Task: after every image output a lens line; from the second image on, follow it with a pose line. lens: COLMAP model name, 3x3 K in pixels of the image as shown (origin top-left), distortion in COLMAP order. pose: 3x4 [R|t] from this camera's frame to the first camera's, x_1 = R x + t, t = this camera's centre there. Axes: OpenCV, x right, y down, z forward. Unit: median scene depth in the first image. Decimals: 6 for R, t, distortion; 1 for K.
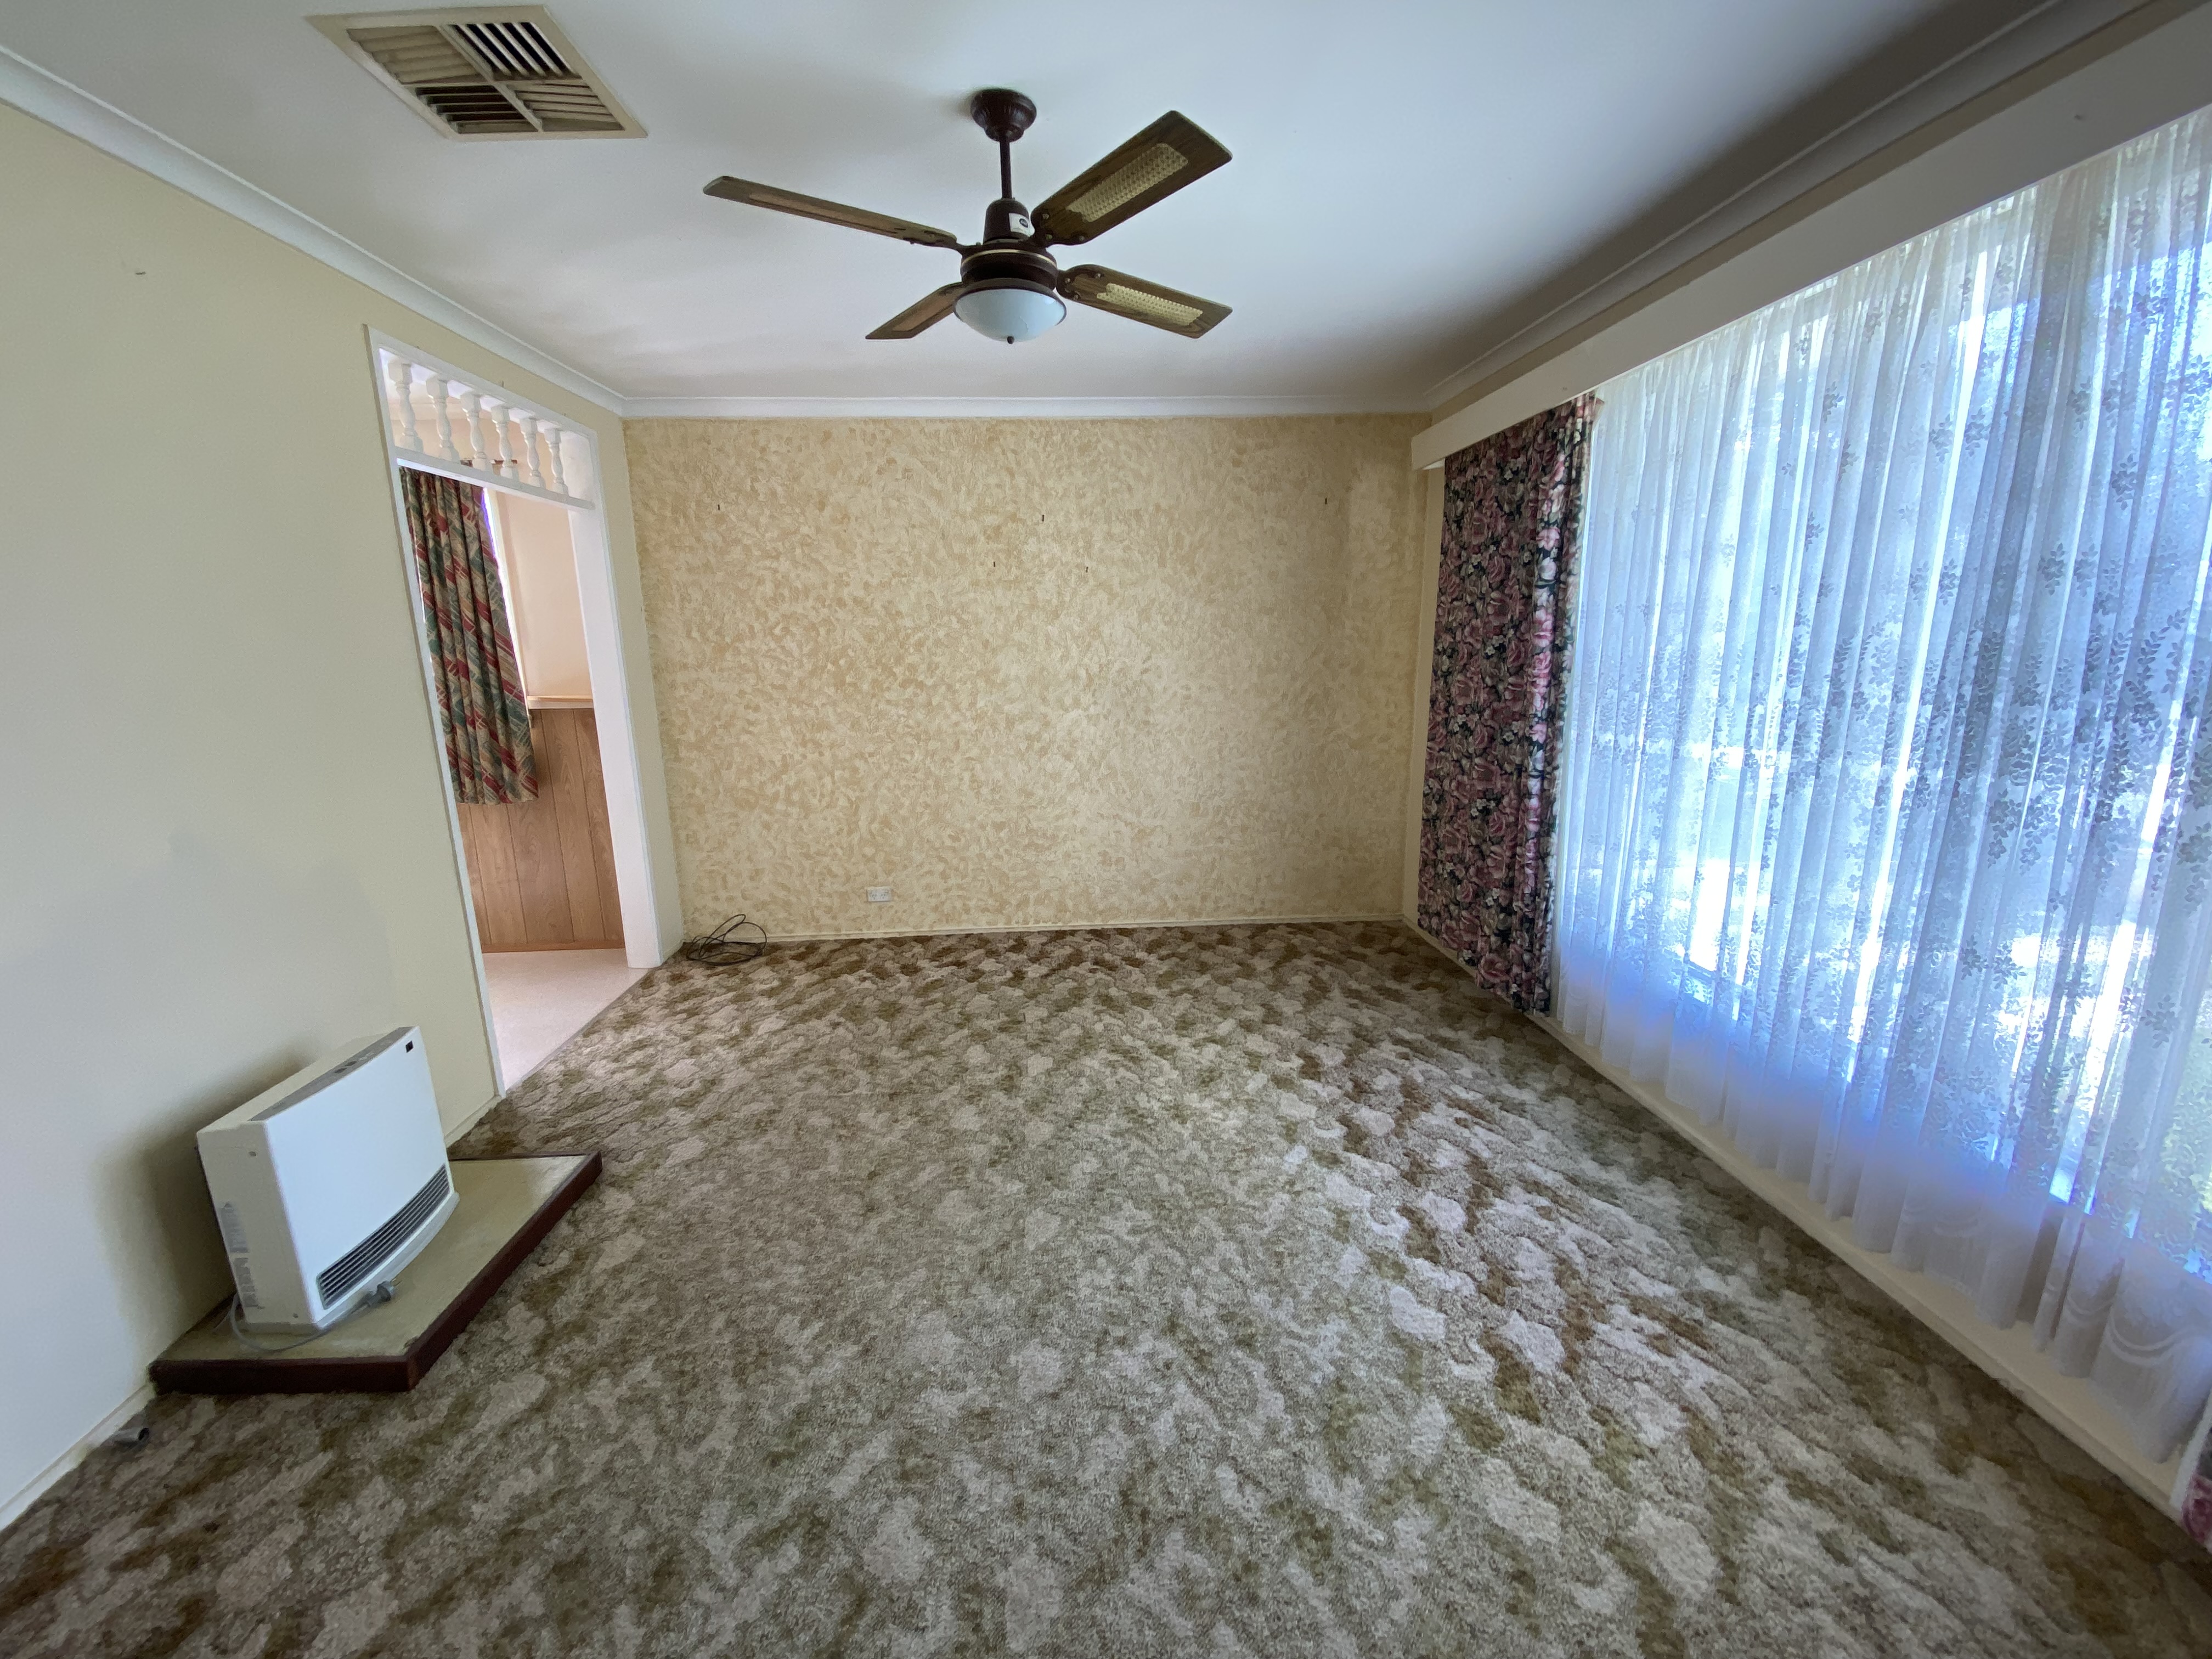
lens RADIAL K [[890.7, 0, 1091.1], [0, 890.7, 834.0], [0, 0, 1]] dist [0.014095, -0.017454]
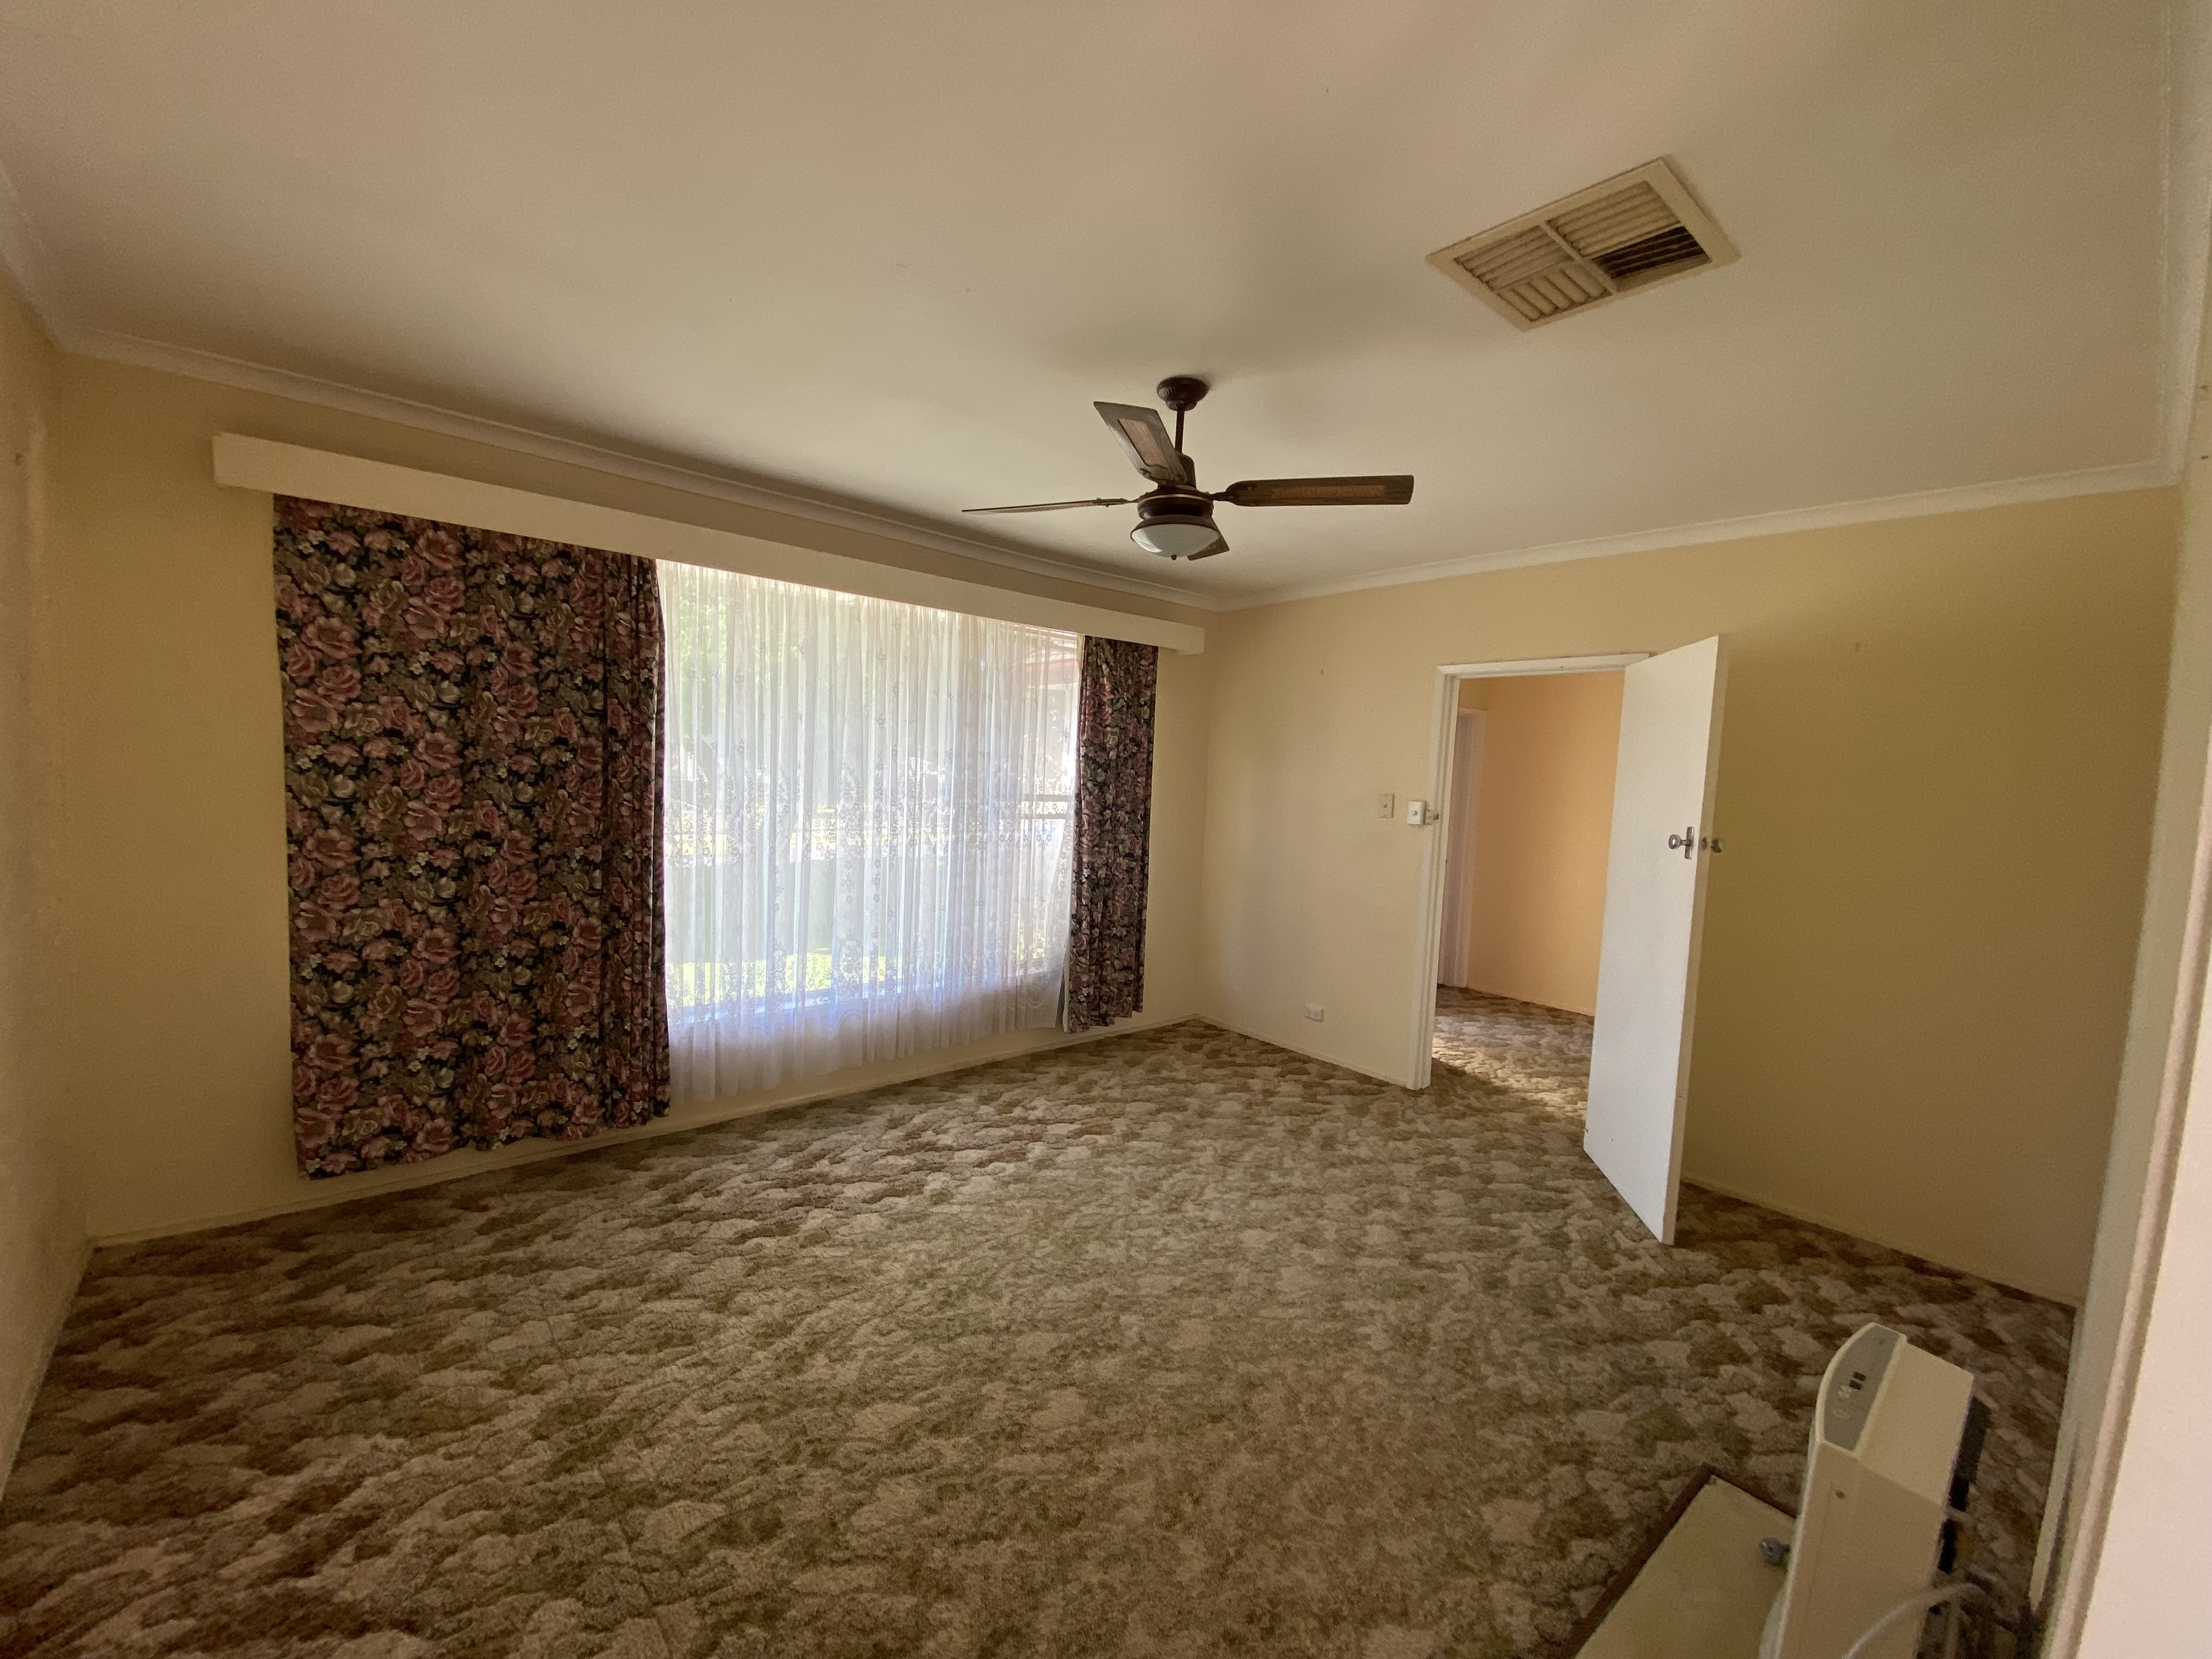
lens RADIAL K [[890.7, 0, 1091.1], [0, 890.7, 834.0], [0, 0, 1]] dist [0.014095, -0.017454]
pose [[-0.602465, -0.071468, 0.794939, -0.743695], [0.131096, 0.973595, 0.186884, -0.299817], [-0.787305, 0.216804, -0.577188, 1.352570]]
